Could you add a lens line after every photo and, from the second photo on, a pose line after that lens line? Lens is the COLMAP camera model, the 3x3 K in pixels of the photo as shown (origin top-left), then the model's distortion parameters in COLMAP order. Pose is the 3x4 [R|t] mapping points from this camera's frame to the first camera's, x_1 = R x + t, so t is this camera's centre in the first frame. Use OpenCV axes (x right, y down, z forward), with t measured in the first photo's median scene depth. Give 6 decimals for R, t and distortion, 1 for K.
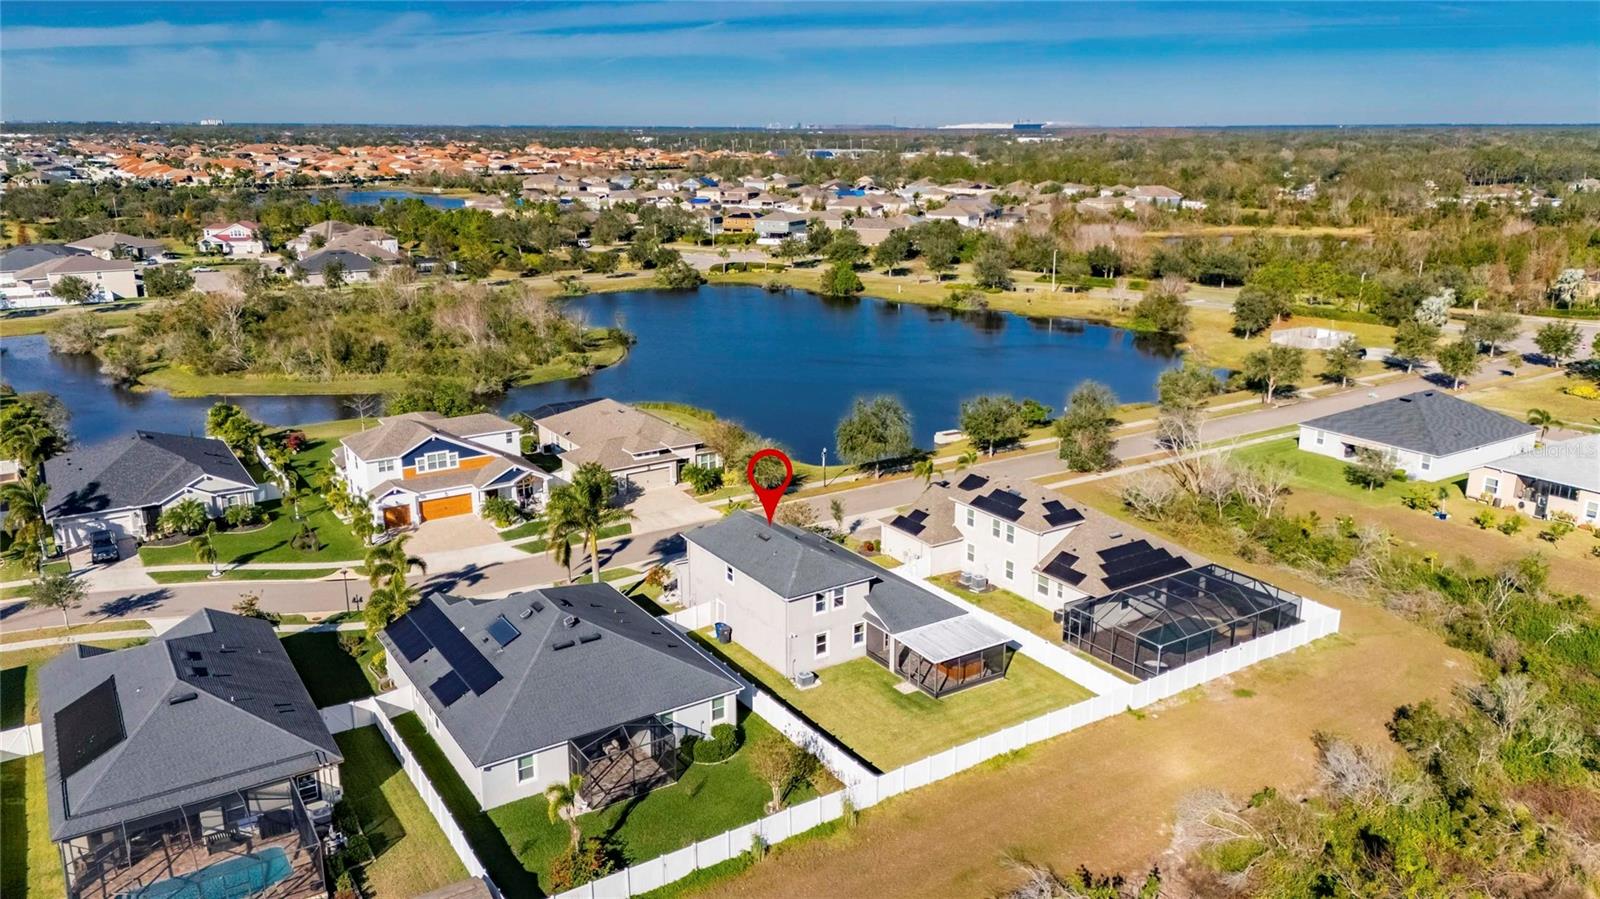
lens RADIAL K [[1164.2, 0, 808.7], [0, 1164.2, 449.2], [0, 0, 1]] dist [0.097782, -0.108317]
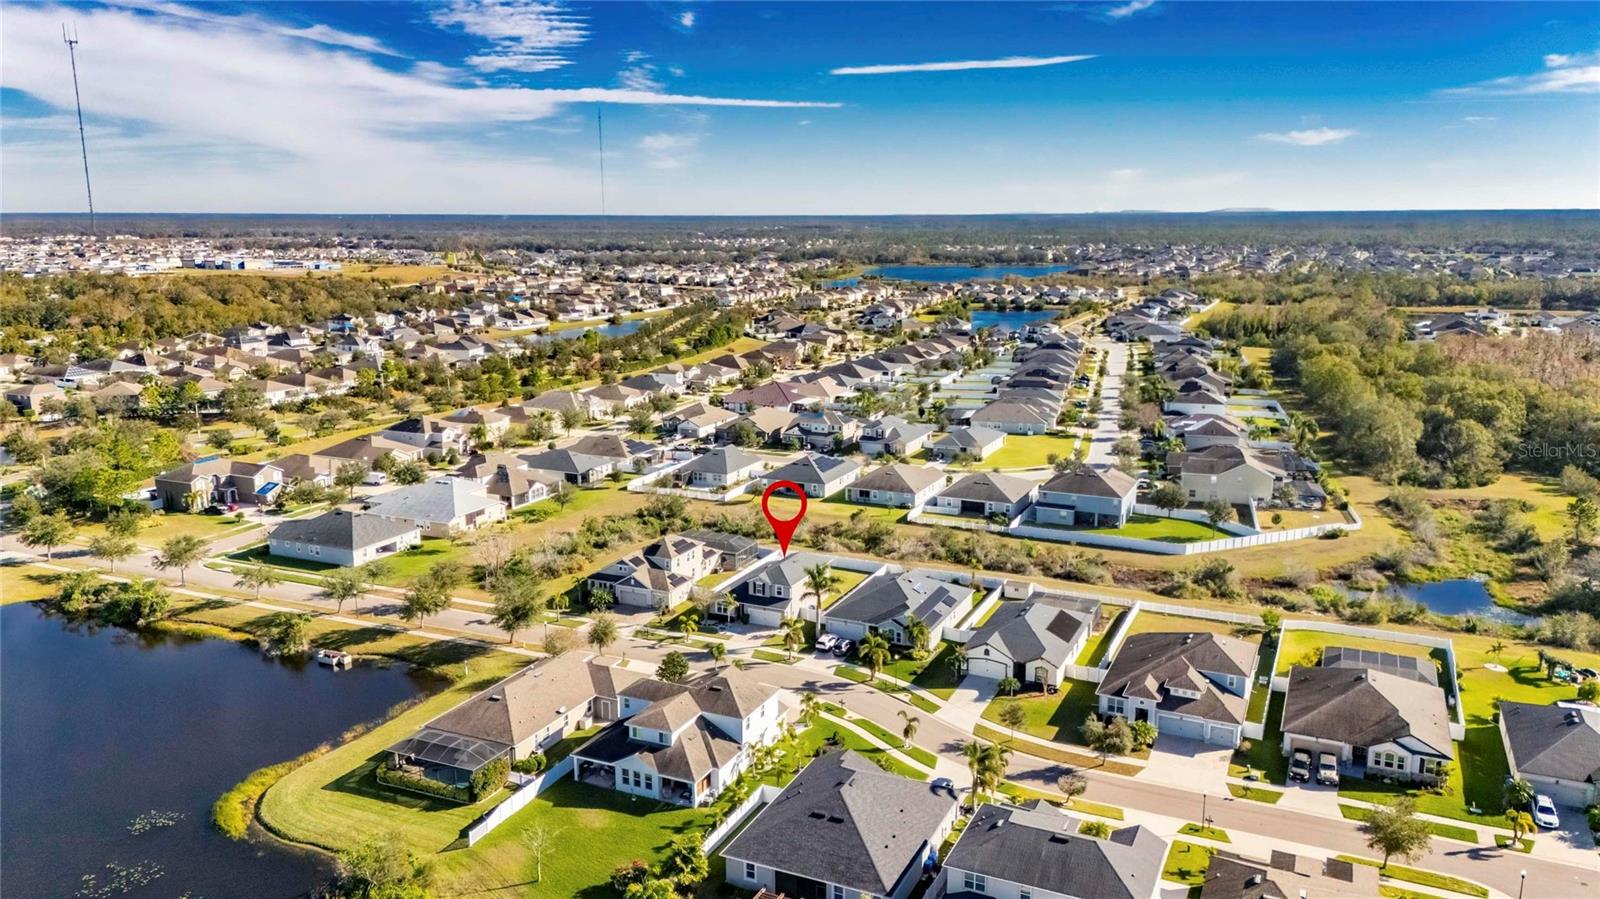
lens RADIAL K [[1164.2, 0, 808.7], [0, 1164.2, 449.2], [0, 0, 1]] dist [0.097782, -0.108317]
pose [[-0.523059, -0.172831, 0.834589, -1.350930], [0.229155, 0.914648, 0.333027, -0.613577], [-0.820913, 0.365443, -0.438809, 1.392644]]
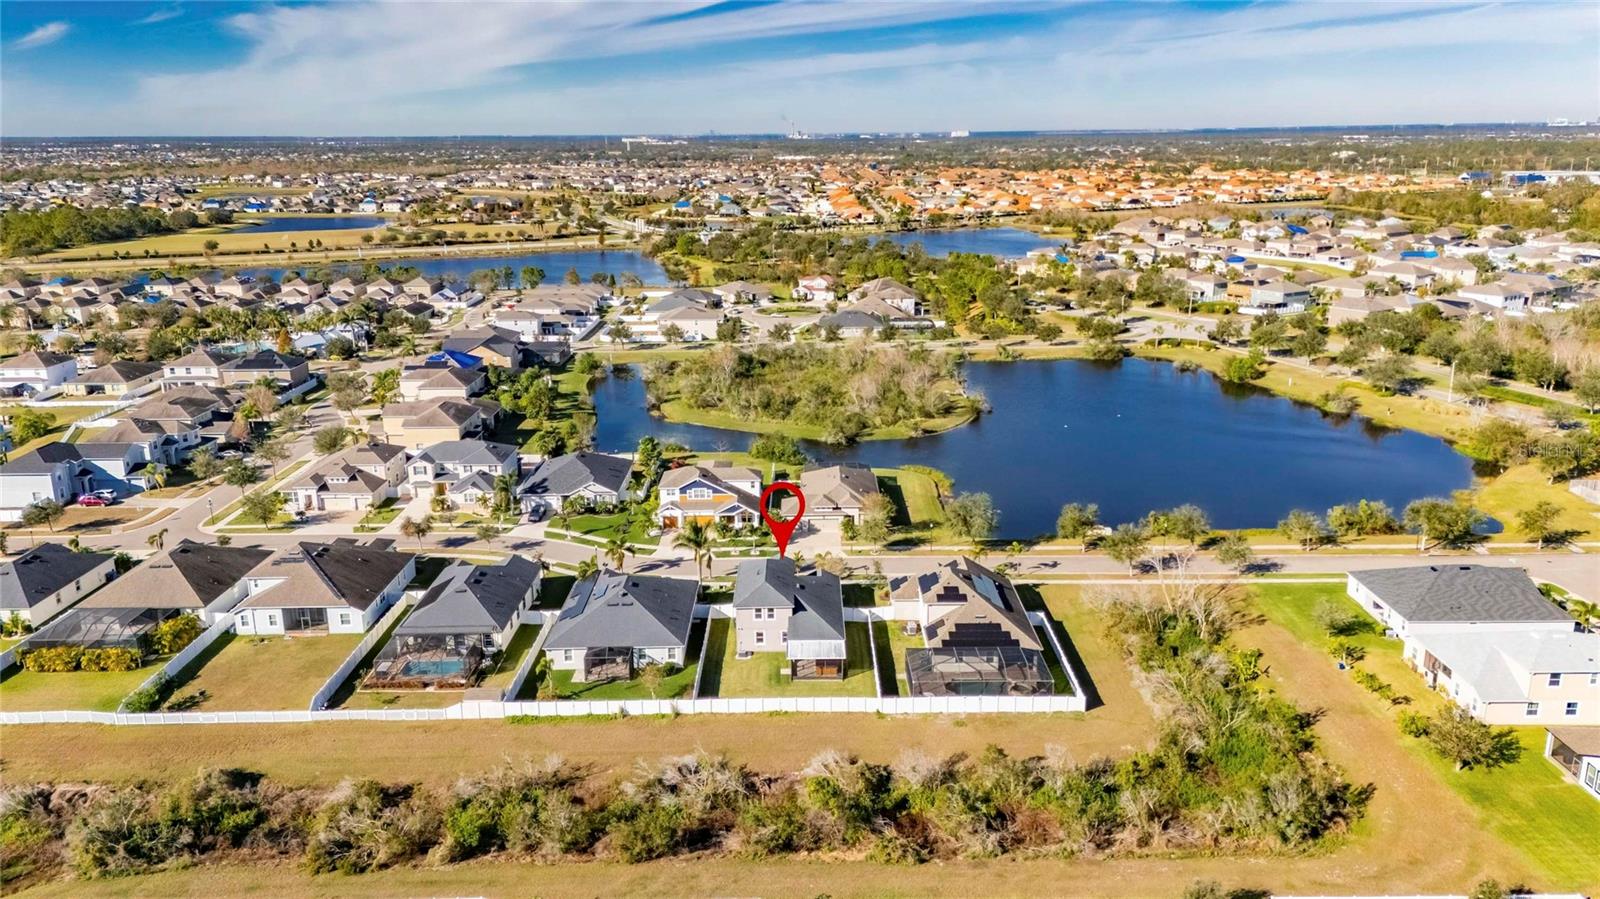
lens RADIAL K [[1162.3, 0, 807.7], [0, 1162.3, 449.9], [0, 0, 1]] dist [0.122388, -0.166331]
pose [[0.835990, 0.134494, -0.532007, 0.704887], [-0.135325, 0.990086, 0.037650, -0.138310], [0.531796, 0.040519, 0.845903, -0.339562]]
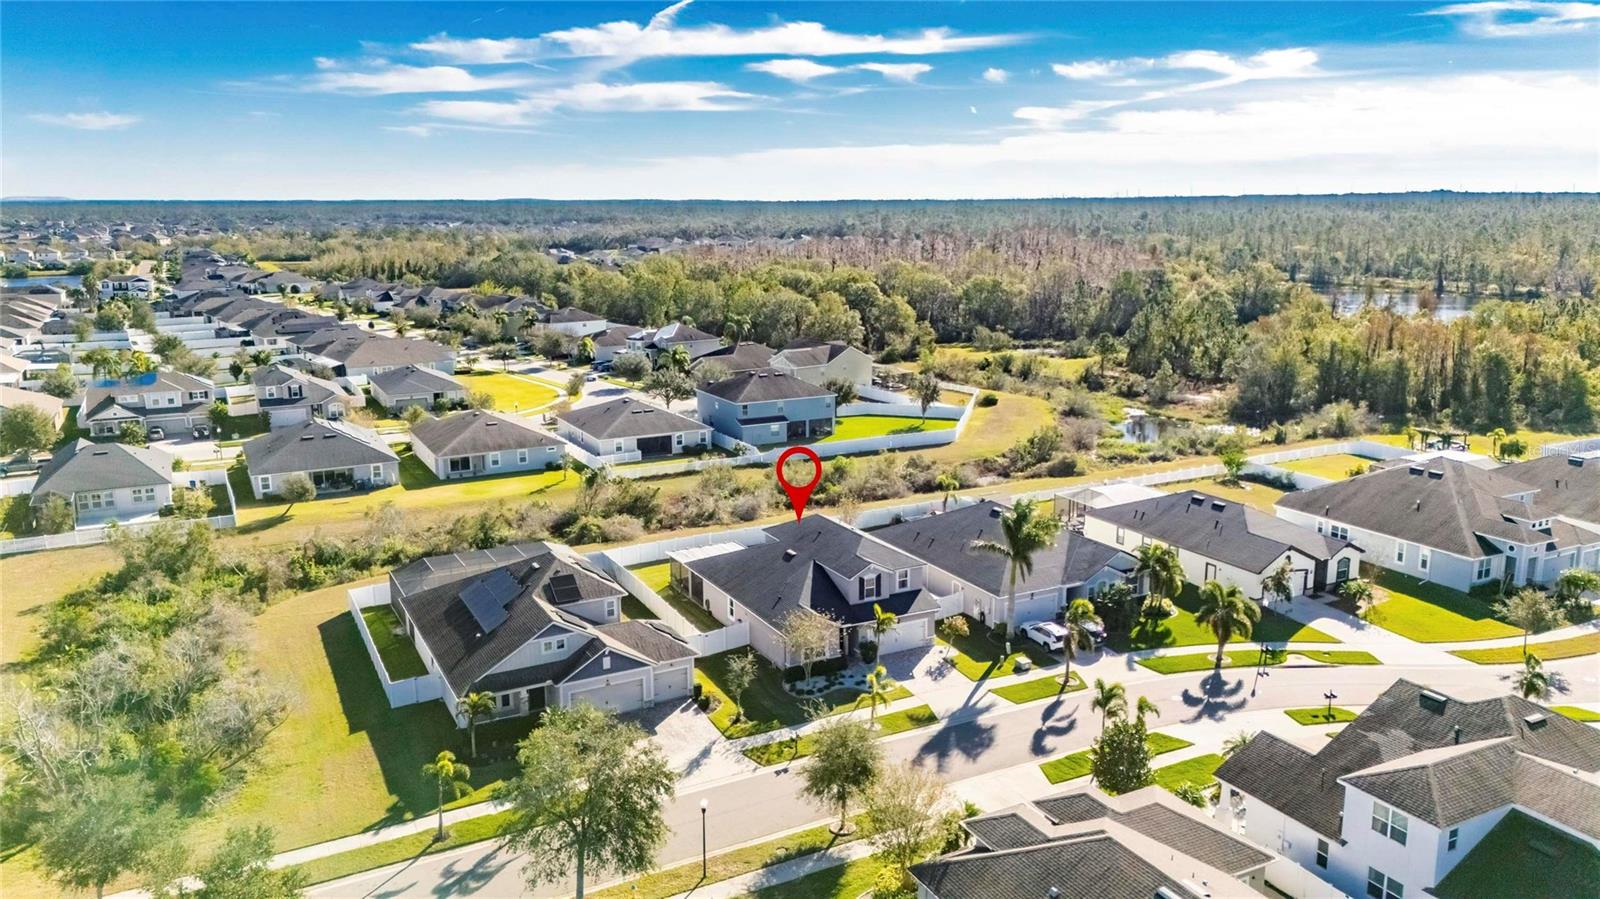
lens RADIAL K [[1164.2, 0, 808.7], [0, 1164.2, 449.2], [0, 0, 1]] dist [0.097782, -0.108317]
pose [[-0.994852, -0.021167, 0.099103, -0.083171], [0.027309, 0.885765, 0.463330, -0.393443], [-0.097589, 0.463651, -0.880627, 1.493920]]
